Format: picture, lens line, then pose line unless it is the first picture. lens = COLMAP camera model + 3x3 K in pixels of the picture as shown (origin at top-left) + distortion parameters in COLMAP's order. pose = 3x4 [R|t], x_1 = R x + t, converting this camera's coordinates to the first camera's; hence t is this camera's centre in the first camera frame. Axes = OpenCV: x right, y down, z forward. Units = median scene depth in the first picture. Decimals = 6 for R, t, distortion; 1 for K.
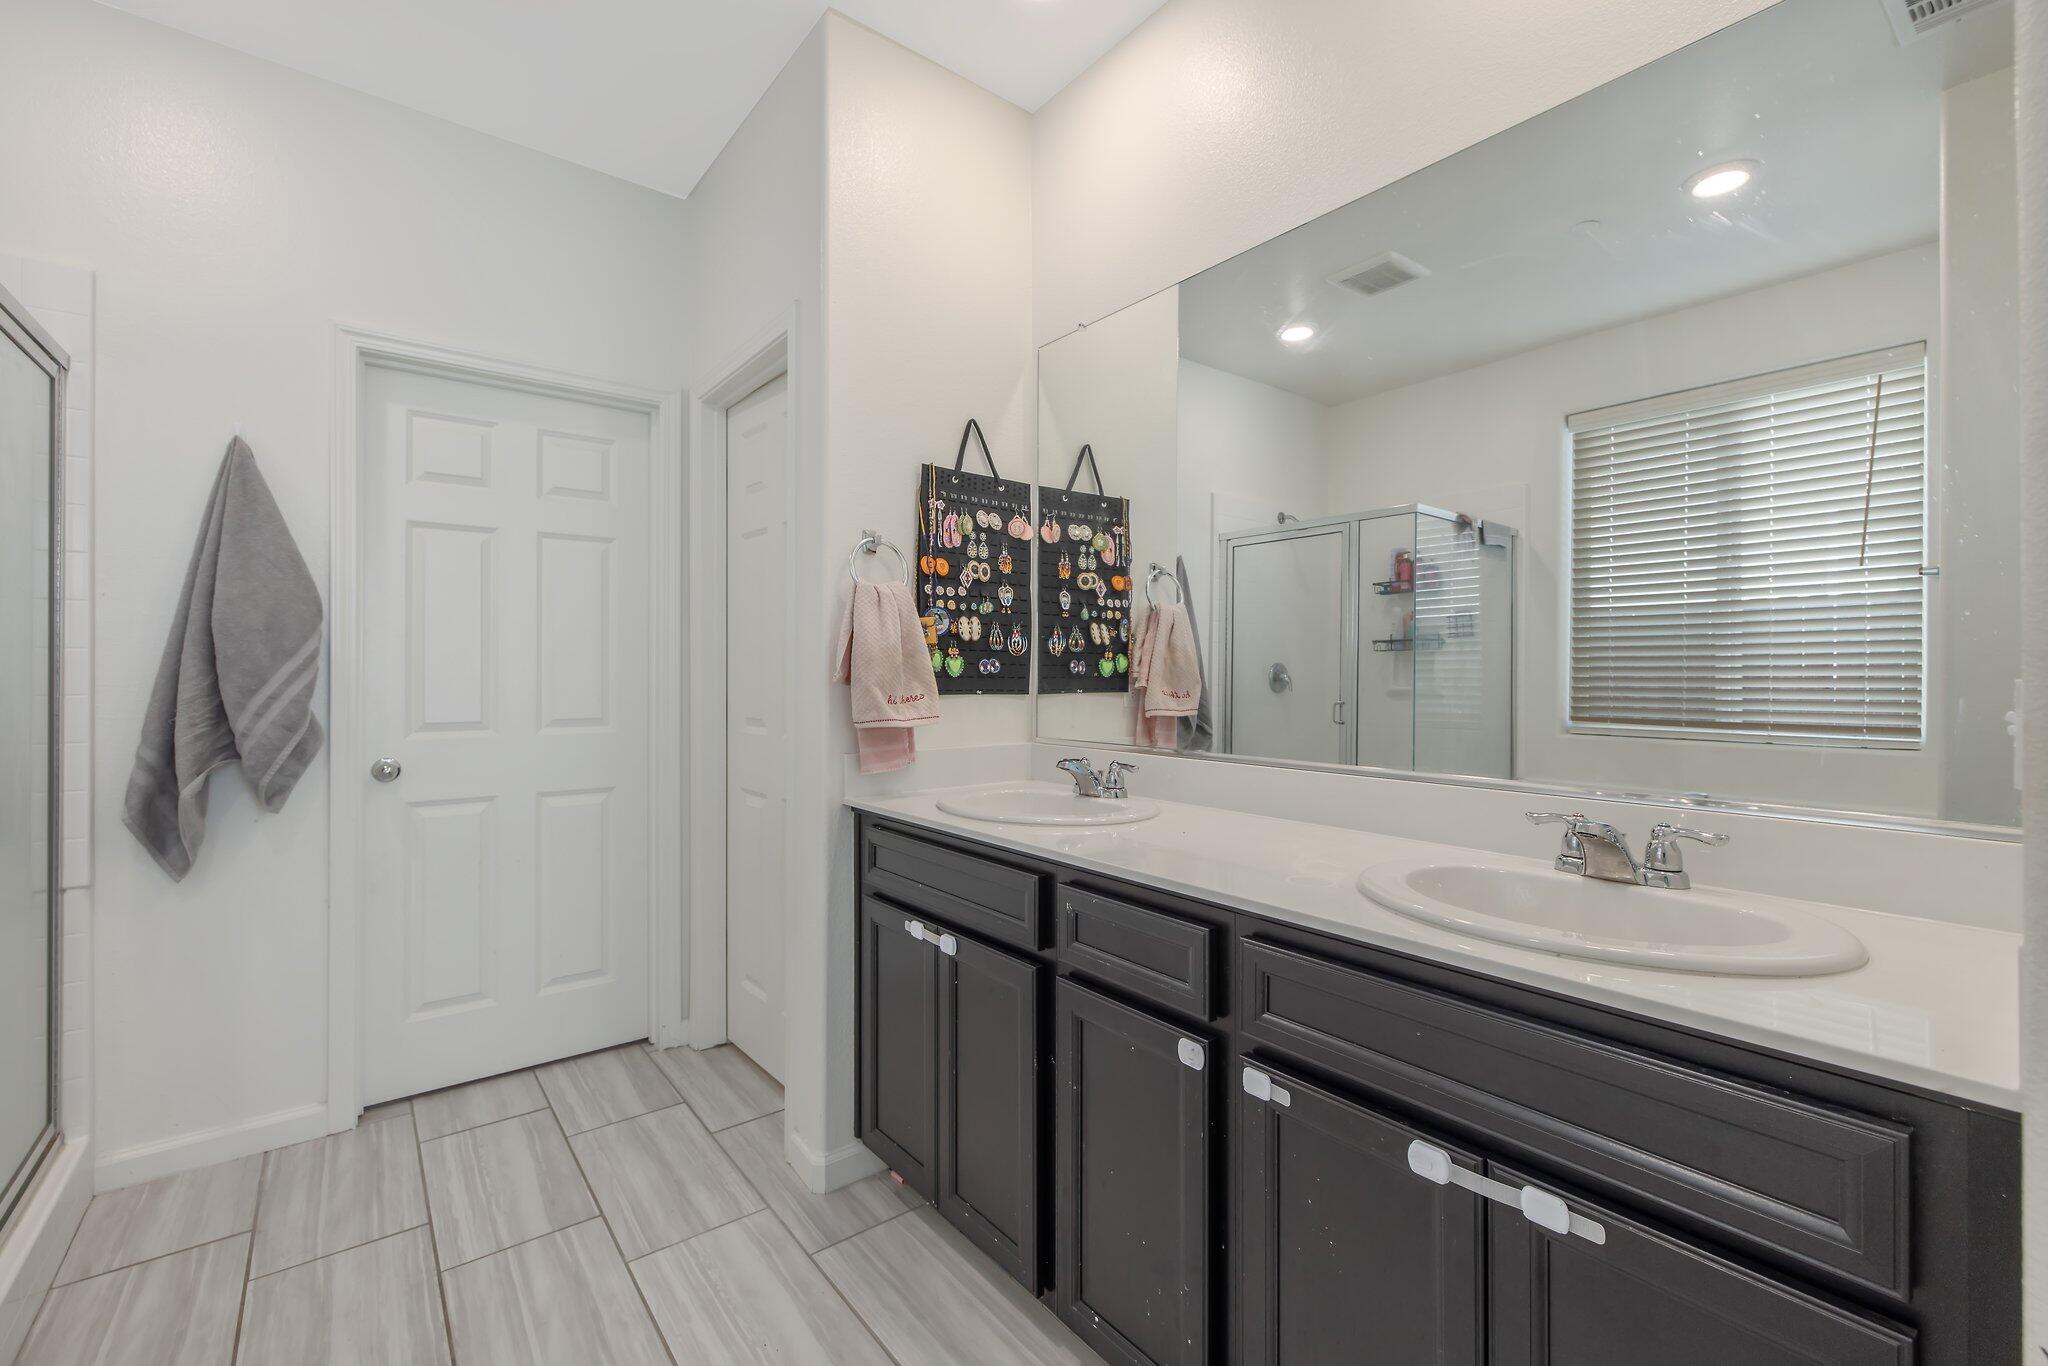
lens RADIAL K [[862.2, 0, 1024.0], [0, 862.2, 683.0], [0, 0, 1]] dist [-0.000497, -0.000054]
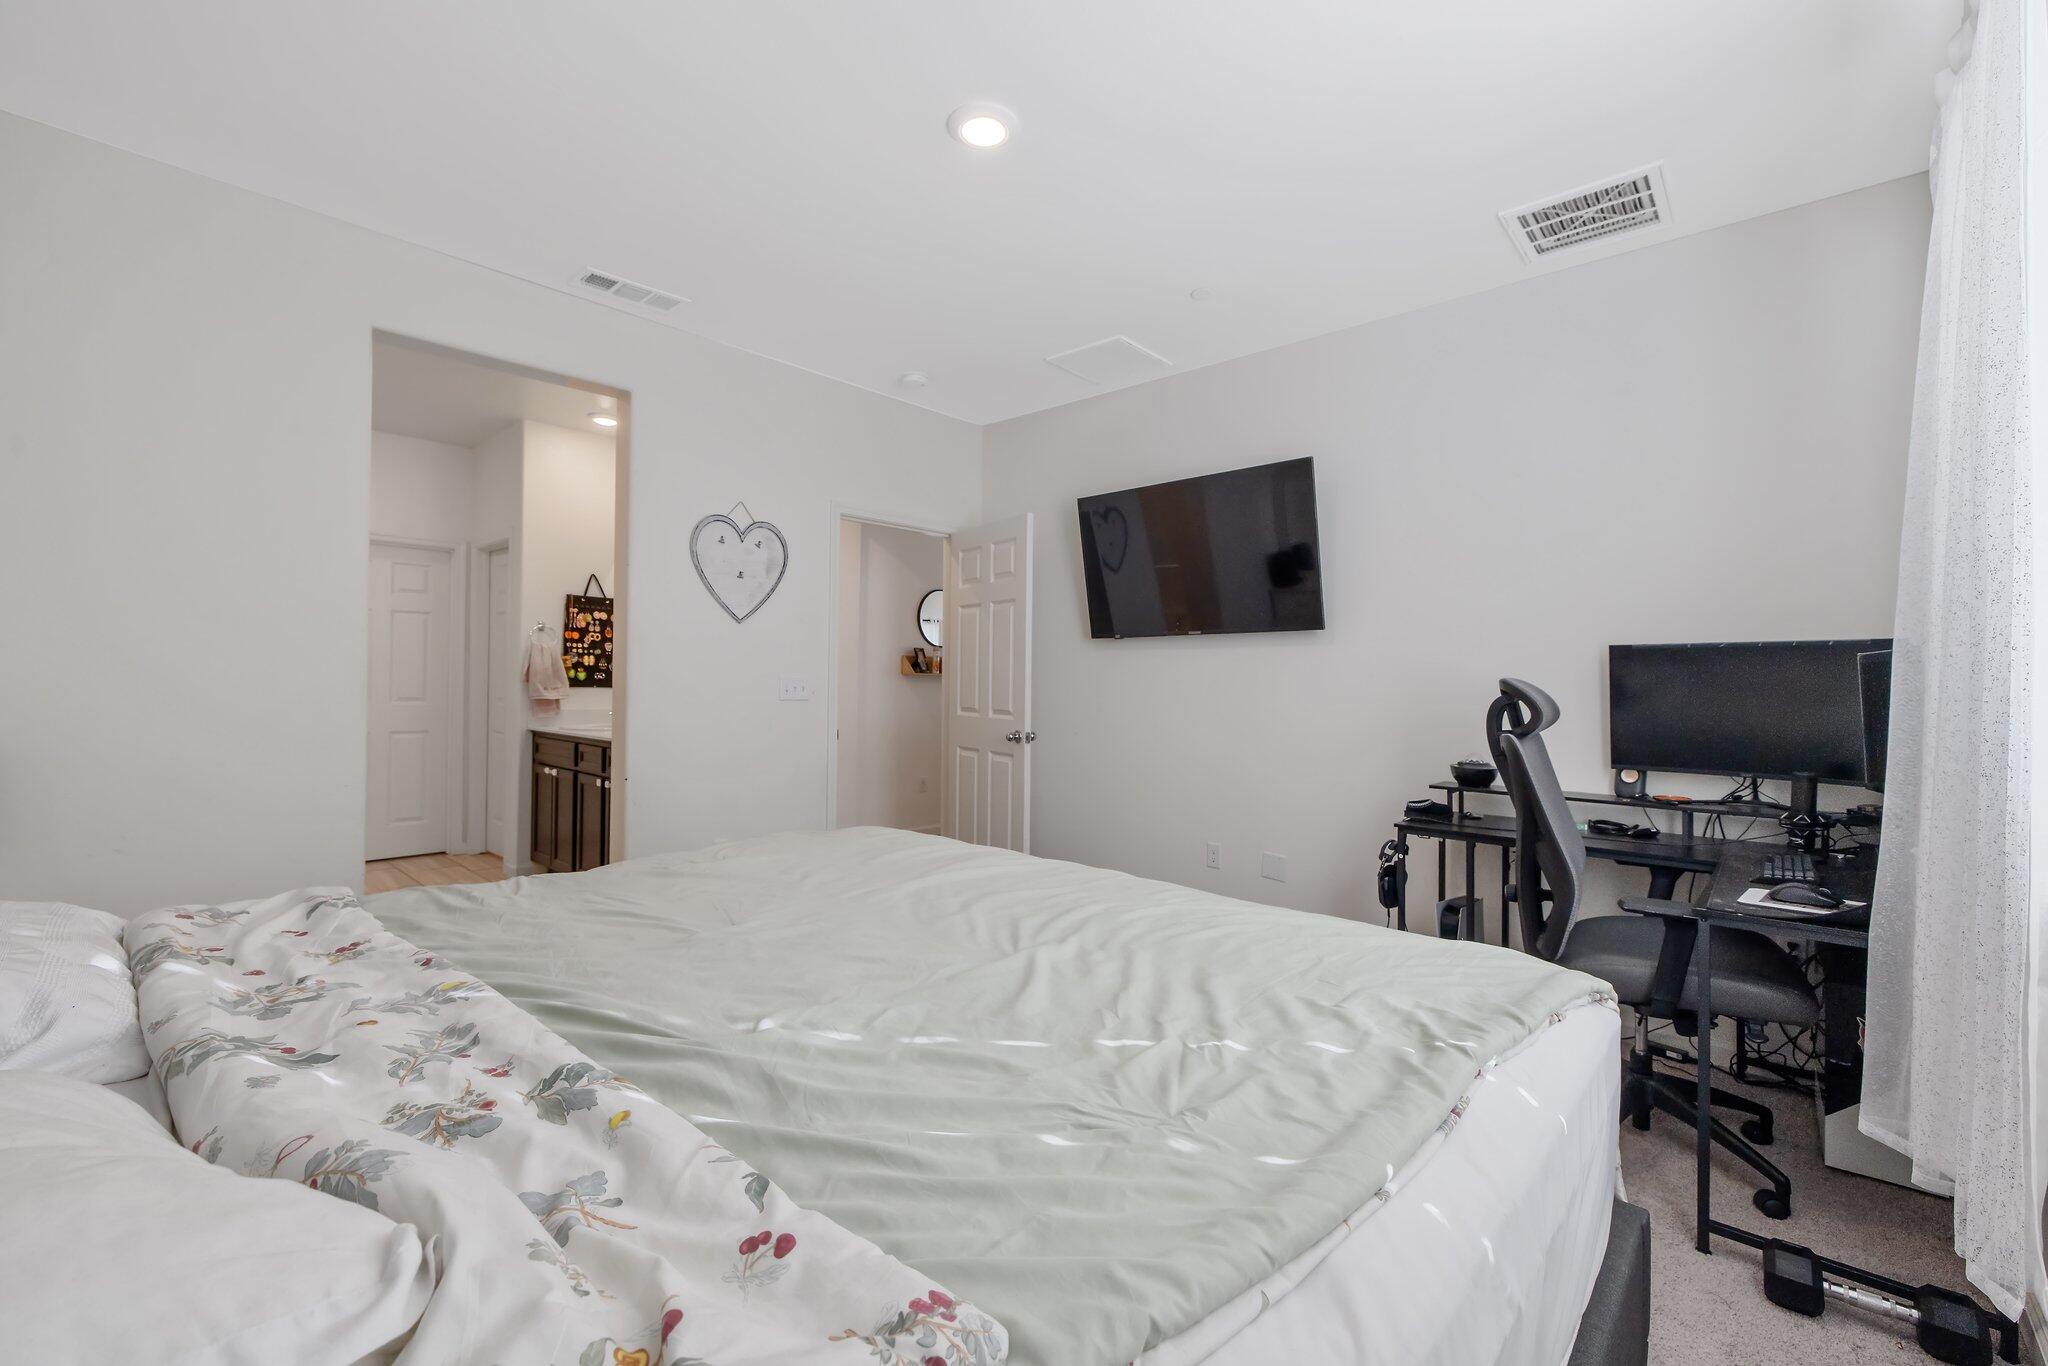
lens RADIAL K [[888.9, 0, 1024.0], [0, 888.9, 683.0], [0, 0, 1]] dist [0.000231, 0.000072]
pose [[0.988873, 0.015044, 0.147997, 0.801171], [-0.015011, 0.999886, -0.001337, -0.014351], [-0.148000, -0.000900, 0.988987, -1.713523]]
